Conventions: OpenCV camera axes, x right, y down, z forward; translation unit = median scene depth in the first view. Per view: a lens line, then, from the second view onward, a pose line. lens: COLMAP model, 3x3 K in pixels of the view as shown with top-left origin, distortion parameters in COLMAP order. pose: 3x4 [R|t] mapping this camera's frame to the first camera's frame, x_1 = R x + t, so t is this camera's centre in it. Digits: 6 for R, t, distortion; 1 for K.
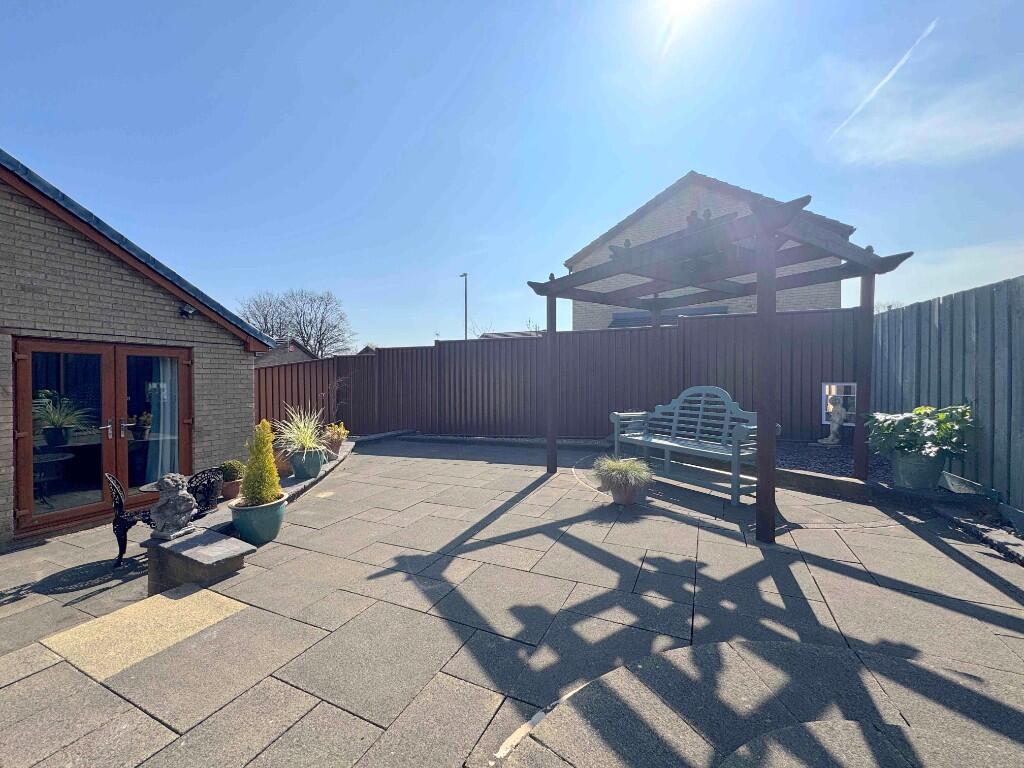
lens RADIAL K [[413.4, 0, 513.2], [0, 413.4, 380.5], [0, 0, 1]] dist [0.000009, -0.000088]
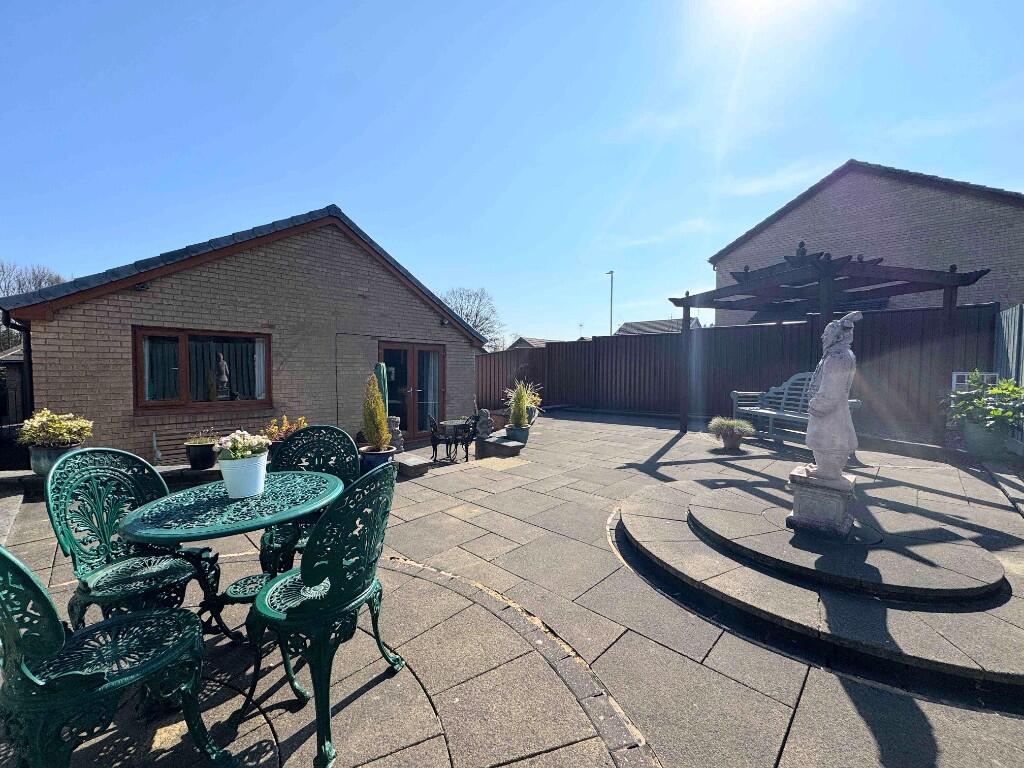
lens RADIAL K [[413.4, 0, 513.2], [0, 413.4, 380.5], [0, 0, 1]] dist [0.000009, -0.000088]
pose [[0.945722, 0.021314, -0.324277, -0.003625], [-0.012334, 0.999482, 0.029723, 0.009151], [0.324742, -0.024110, 0.945495, -0.477192]]
